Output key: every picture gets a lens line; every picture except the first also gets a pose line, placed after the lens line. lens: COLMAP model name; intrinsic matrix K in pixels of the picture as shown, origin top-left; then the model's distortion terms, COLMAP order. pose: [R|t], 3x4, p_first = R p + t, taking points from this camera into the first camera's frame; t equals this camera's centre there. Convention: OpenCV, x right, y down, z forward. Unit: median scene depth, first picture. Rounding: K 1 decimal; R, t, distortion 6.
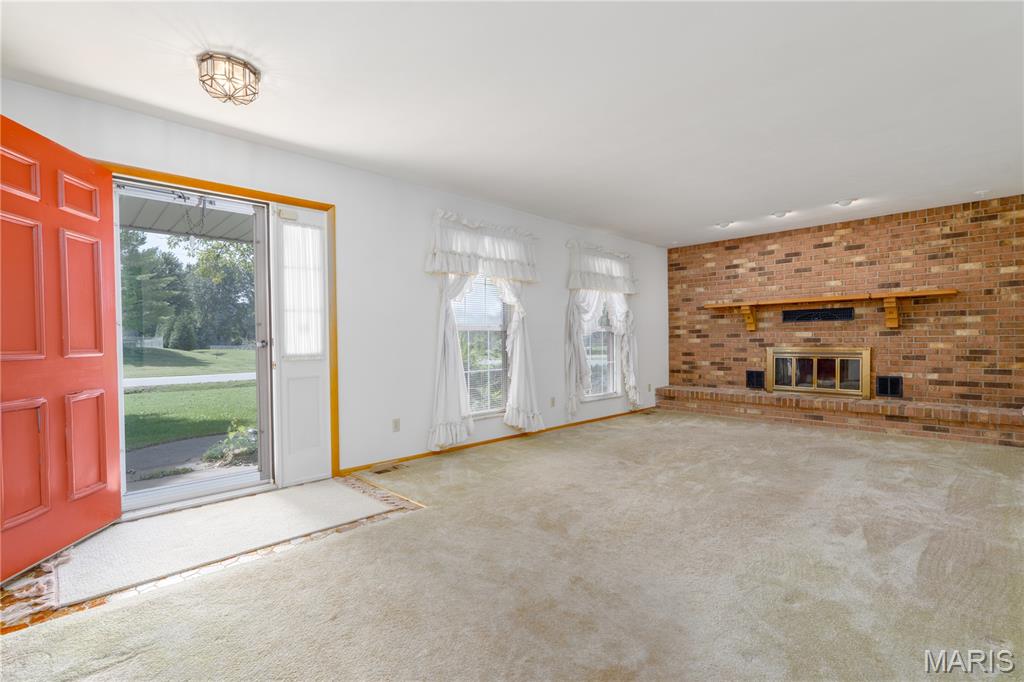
lens RADIAL K [[470.0, 0, 513.1], [0, 470.0, 344.5], [0, 0, 1]] dist [-0.002487, 0.001020]
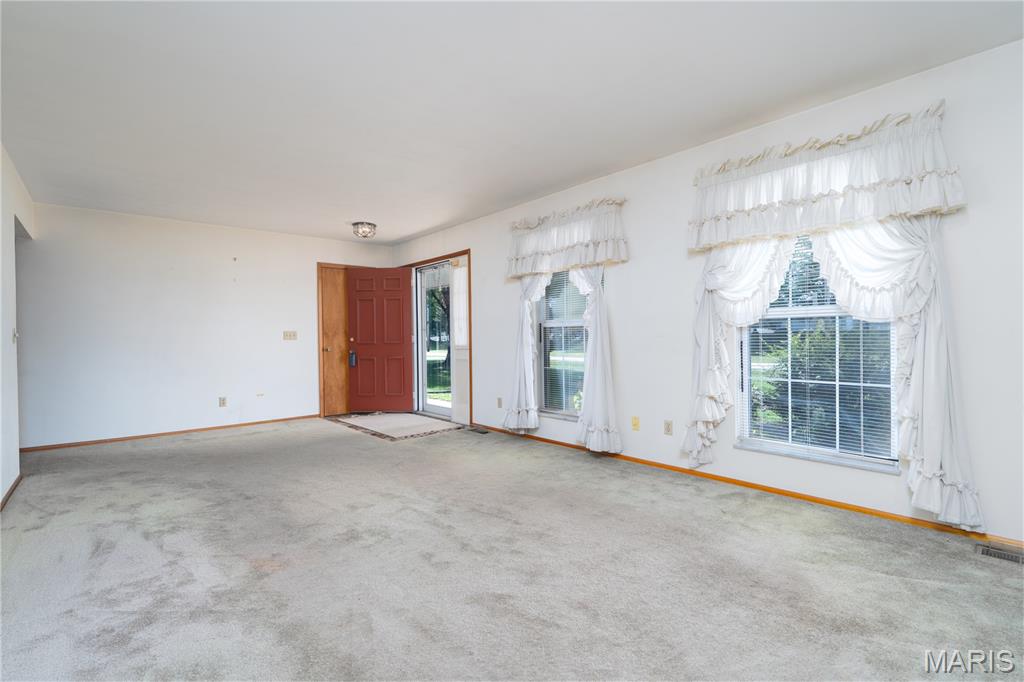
lens RADIAL K [[470.0, 0, 513.3], [0, 470.0, 342.9], [0, 0, 1]] dist [-0.002487, 0.001020]
pose [[-0.040626, 0.010459, -0.999120, 1.015057], [-0.007057, 0.999917, 0.010754, -0.006086], [0.999150, 0.007487, -0.040549, 1.073014]]
